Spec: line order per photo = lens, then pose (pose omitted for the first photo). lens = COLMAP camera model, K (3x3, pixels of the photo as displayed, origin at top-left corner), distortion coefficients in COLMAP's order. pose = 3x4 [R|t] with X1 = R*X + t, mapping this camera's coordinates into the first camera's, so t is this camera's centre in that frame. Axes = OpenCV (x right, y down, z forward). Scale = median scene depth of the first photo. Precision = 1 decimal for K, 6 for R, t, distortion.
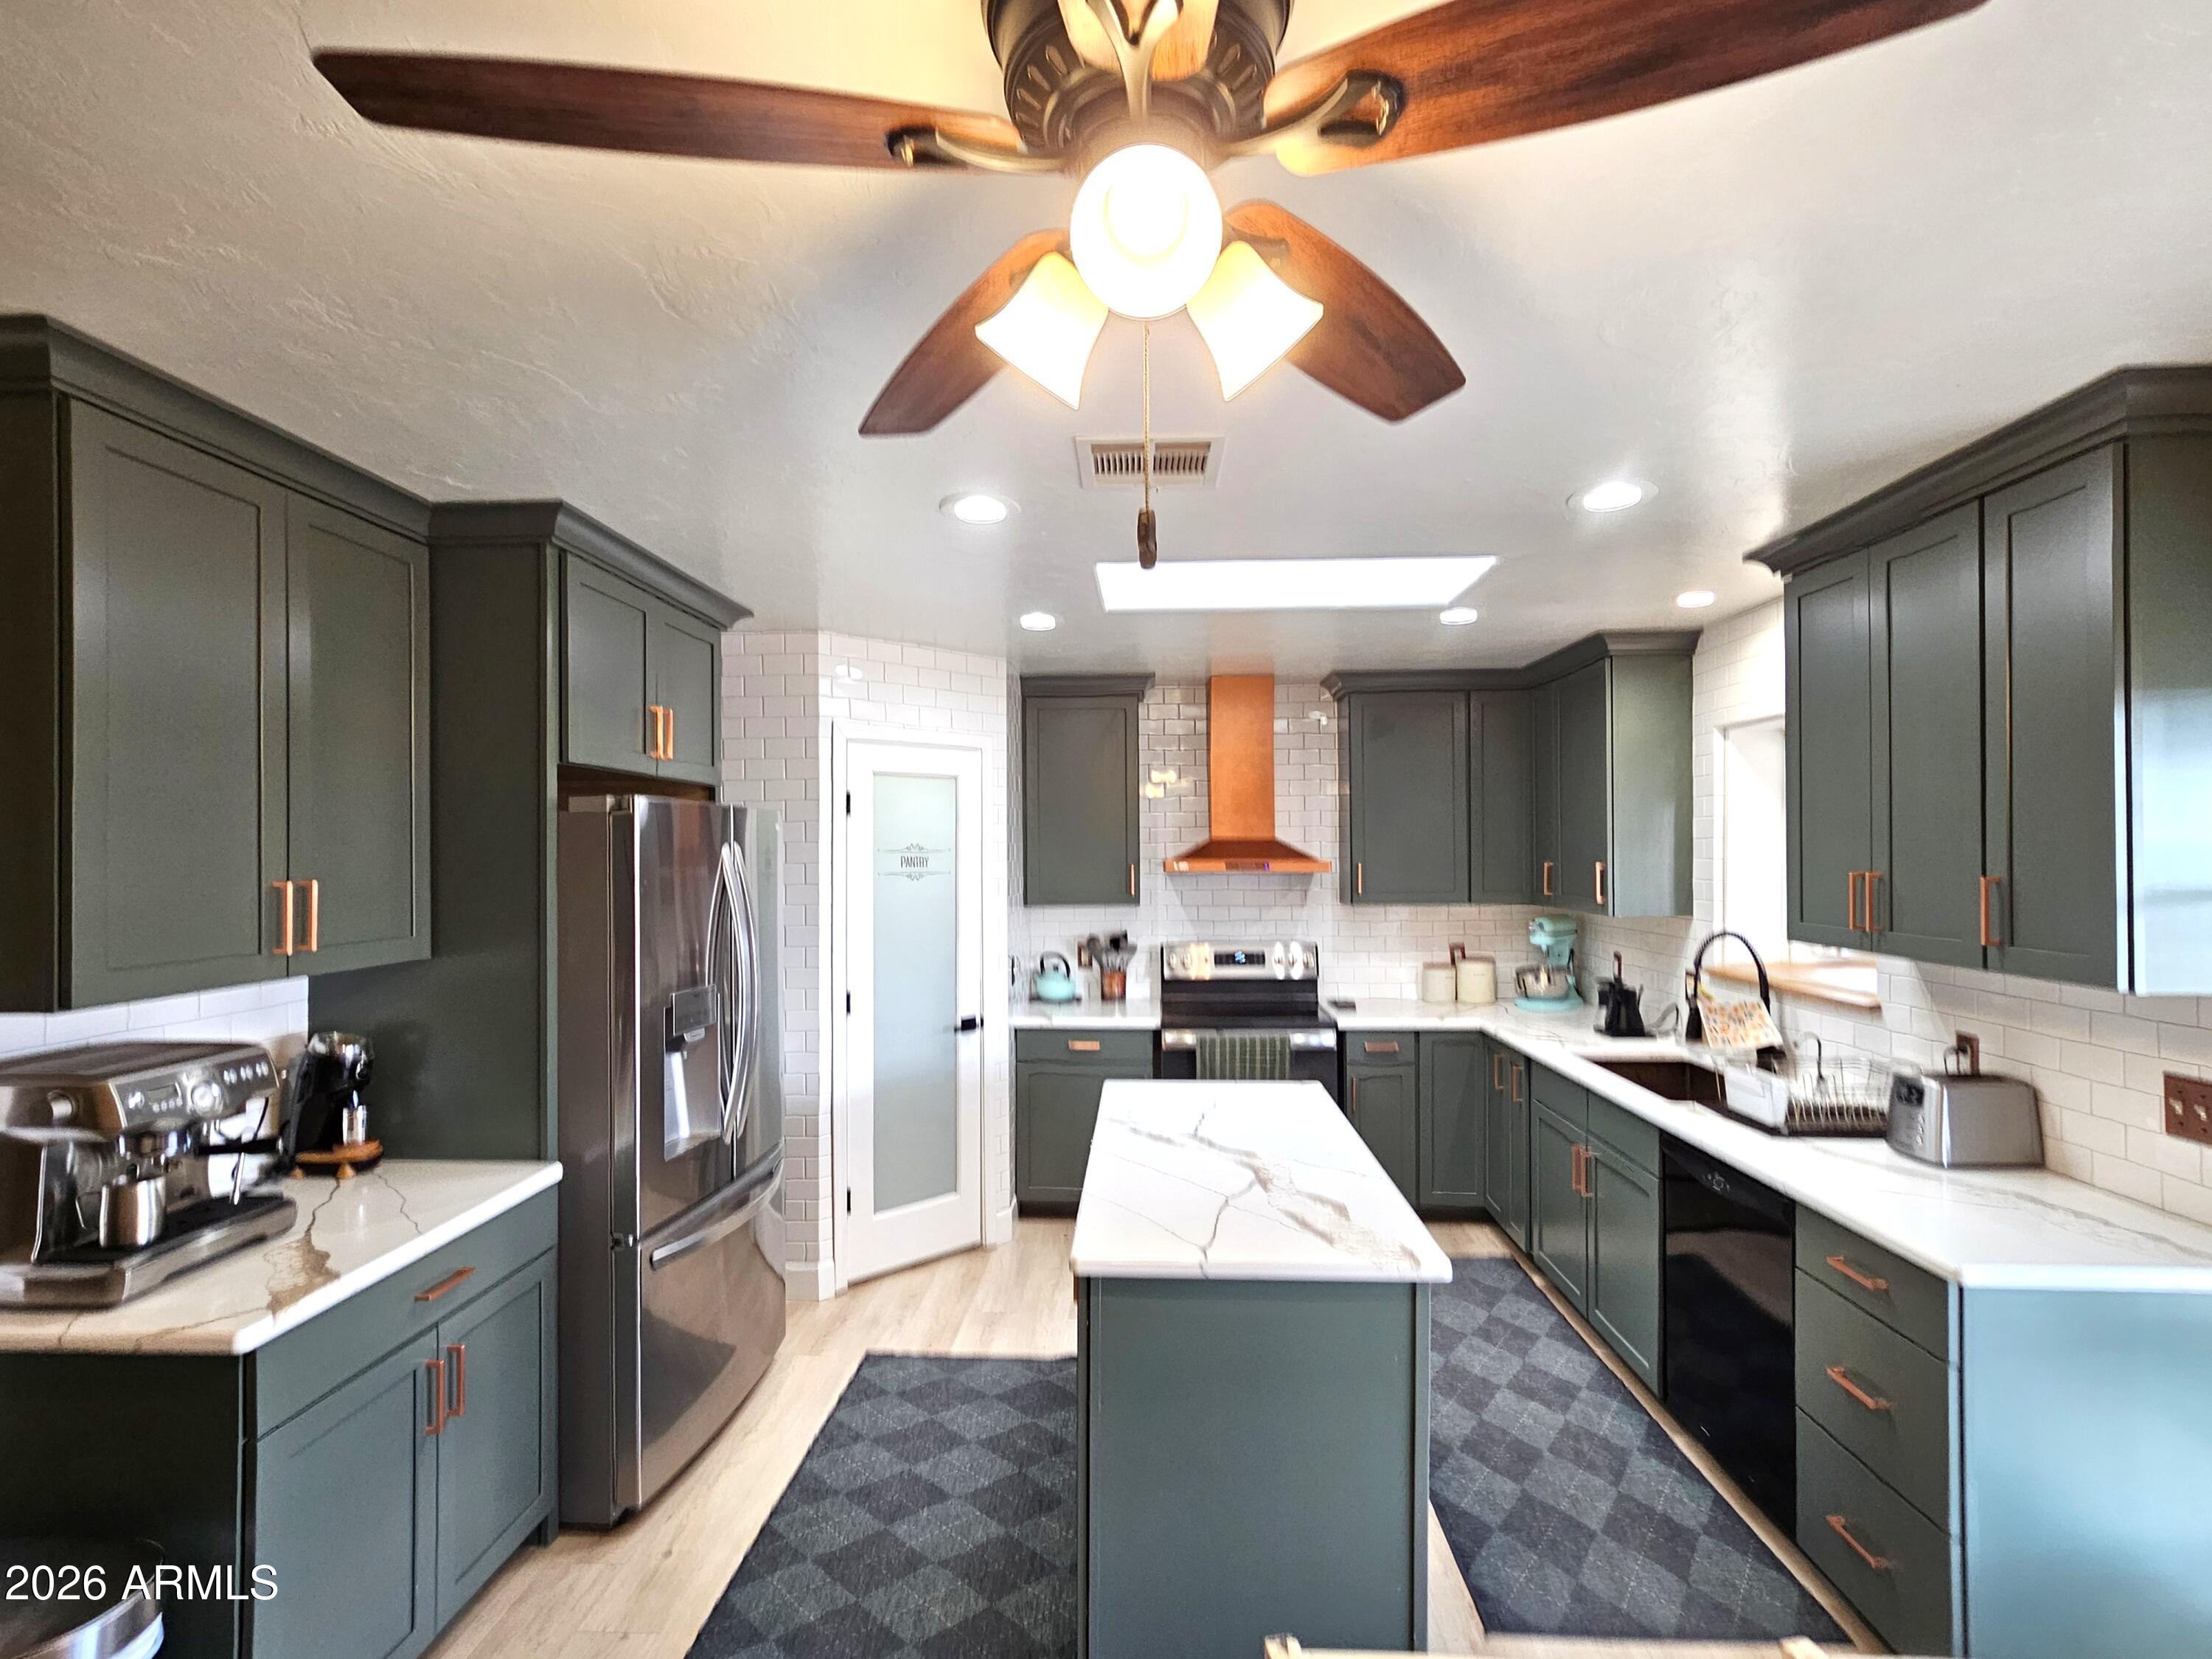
lens RADIAL K [[1048.0, 0, 1112.0], [0, 1048.0, 845.6], [0, 0, 1]] dist [-0.001145, -0.000025]
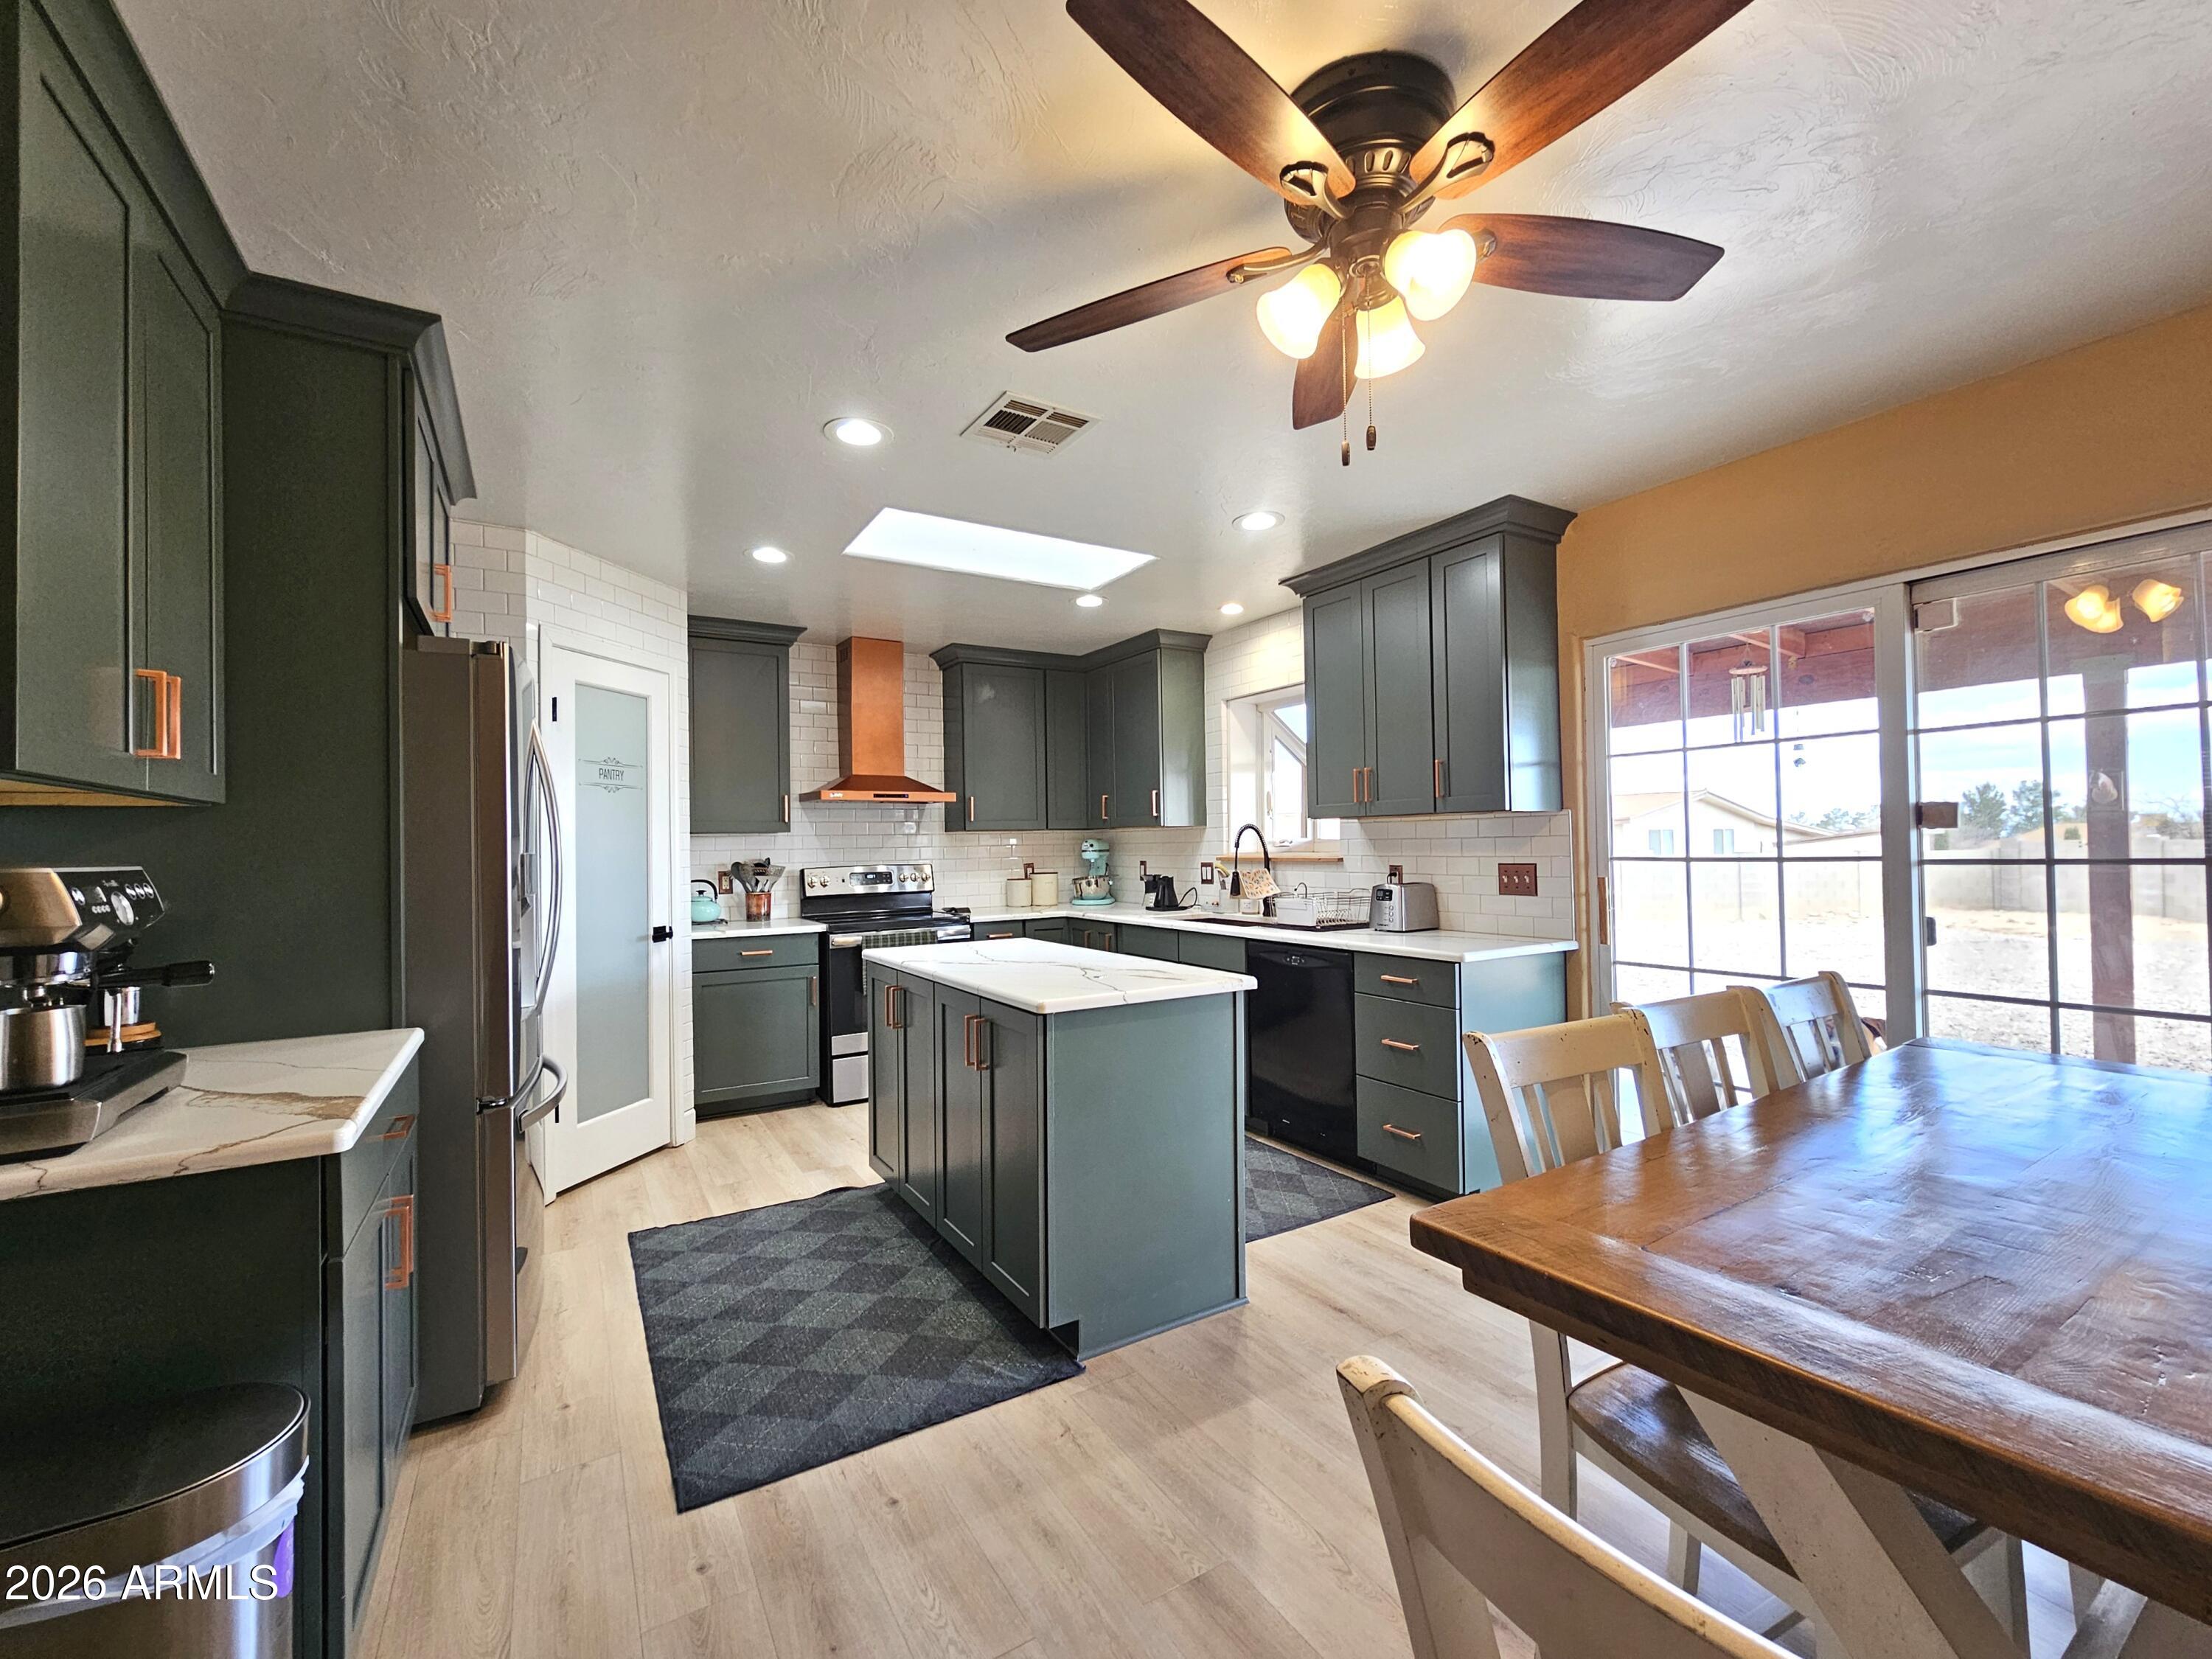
lens RADIAL K [[909.0, 0, 1106.0], [0, 909.0, 829.5], [0, 0, 1]] dist [-0.000537, 0.000069]
pose [[0.835123, -0.001745, 0.550061, -0.283819], [0.010749, 0.999856, -0.013147, 0.089268], [-0.549958, 0.016892, 0.835021, -0.005608]]
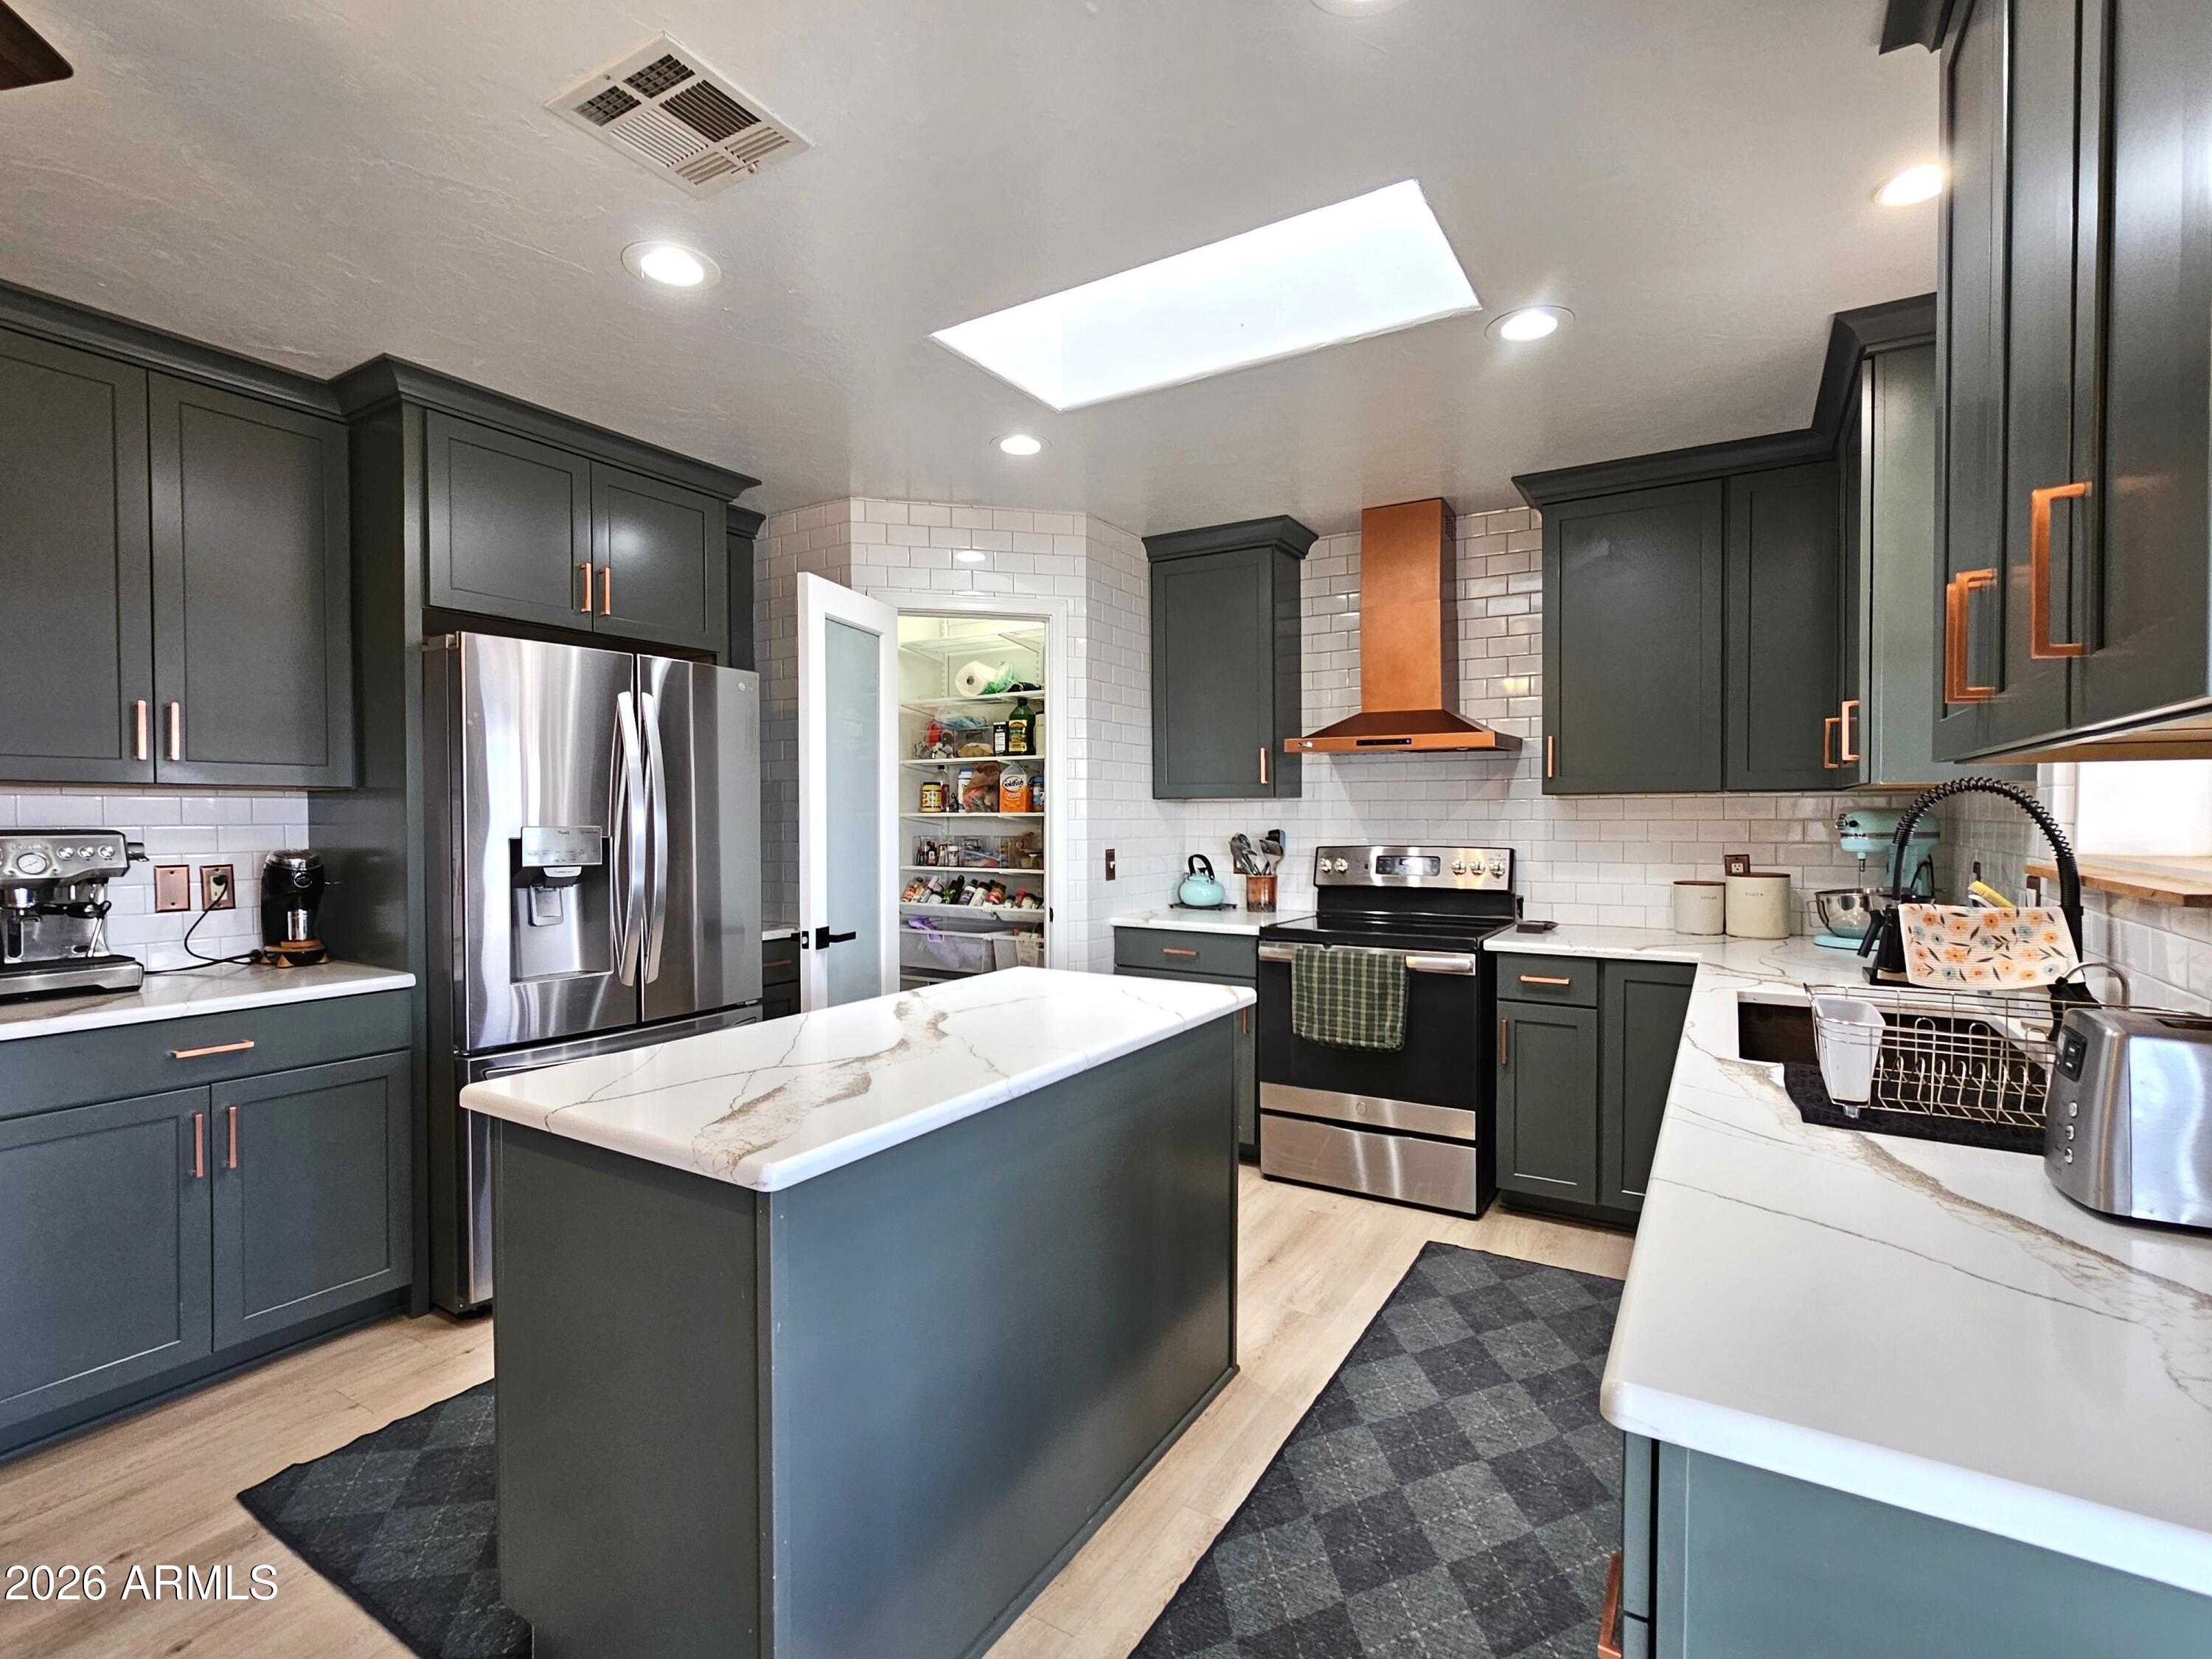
lens RADIAL K [[1029.1, 0, 1106.0], [0, 1029.1, 829.5], [0, 0, 1]] dist [-0.000473, -0.000418]
pose [[0.874830, 0.009710, -0.484332, 0.382998], [0.001037, 0.999759, 0.021915, 0.081448], [0.484428, -0.019674, 0.874610, 0.256587]]
